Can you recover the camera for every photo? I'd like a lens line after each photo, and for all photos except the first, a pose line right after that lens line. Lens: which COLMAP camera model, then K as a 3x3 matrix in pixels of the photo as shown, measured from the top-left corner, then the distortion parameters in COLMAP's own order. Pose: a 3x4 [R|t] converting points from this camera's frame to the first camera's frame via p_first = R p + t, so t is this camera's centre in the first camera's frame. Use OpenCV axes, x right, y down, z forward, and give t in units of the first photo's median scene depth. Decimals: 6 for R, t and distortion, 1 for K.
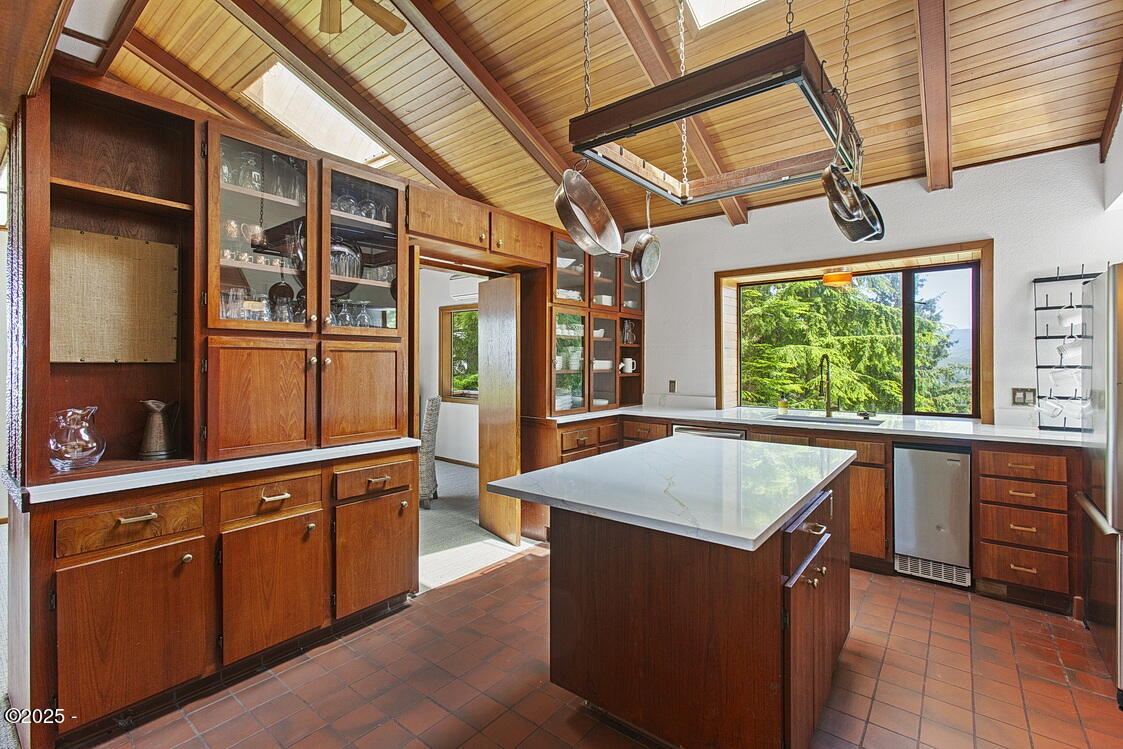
lens RADIAL K [[509.8, 0, 564.4], [0, 509.8, 359.3], [0, 0, 1]] dist [0.002896, 0.001001]
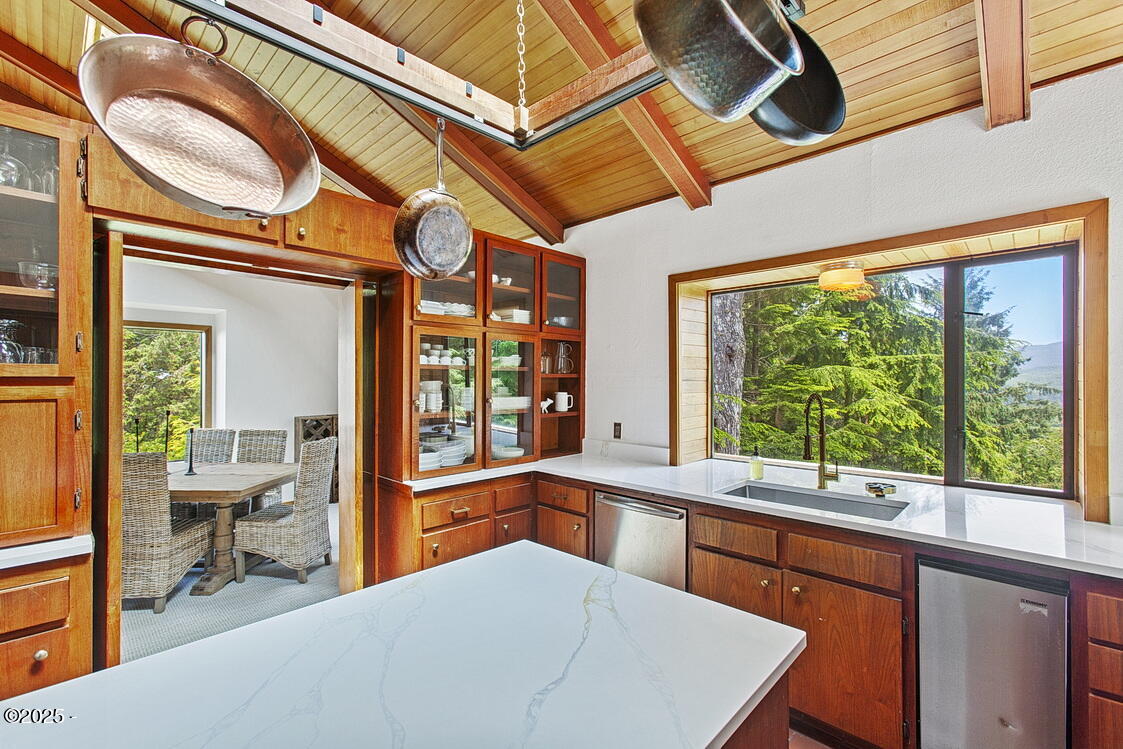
lens RADIAL K [[498.0, 0, 555.0], [0, 498.0, 377.9], [0, 0, 1]] dist [0.002177, 0.001507]
pose [[0.994657, 0.000535, -0.103233, 0.211365], [-0.000392, 0.999999, 0.001407, -0.026973], [0.103234, -0.001359, 0.994656, 0.284608]]
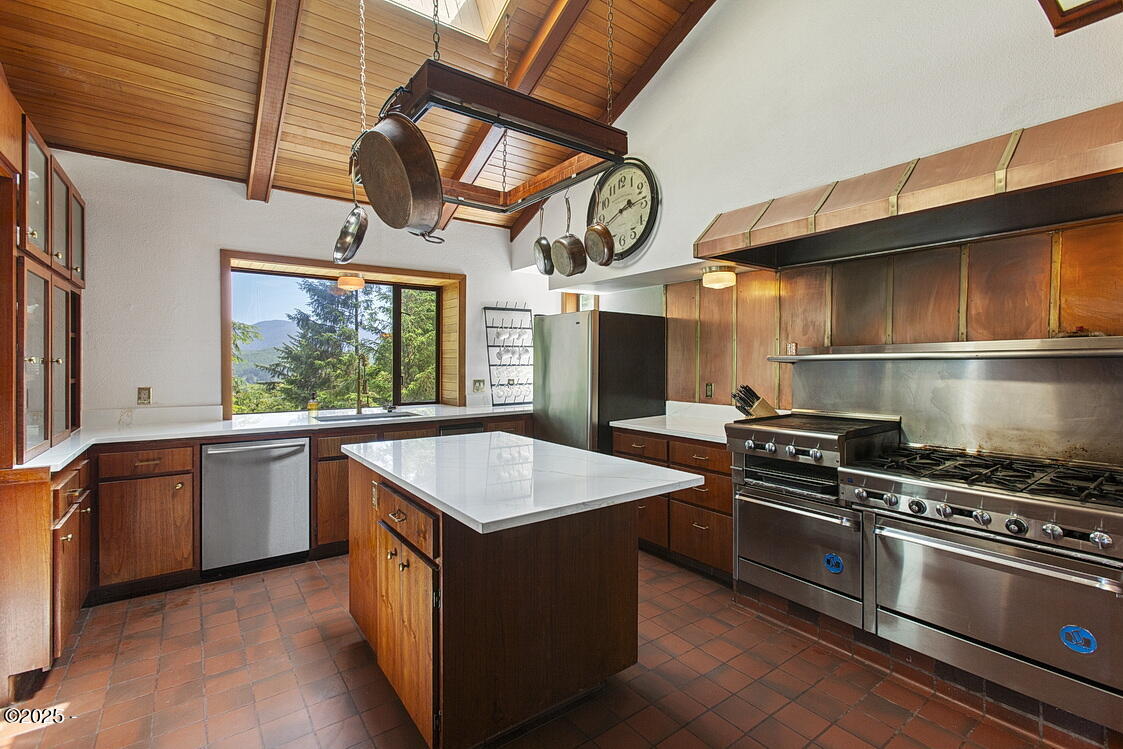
lens RADIAL K [[509.8, 0, 564.4], [0, 509.8, 359.3], [0, 0, 1]] dist [0.002896, 0.001001]
pose [[0.265801, 0.007512, 0.963999, -0.338380], [-0.007692, 0.999954, -0.005672, 0.002697], [-0.963997, -0.005908, 0.265847, 0.272236]]
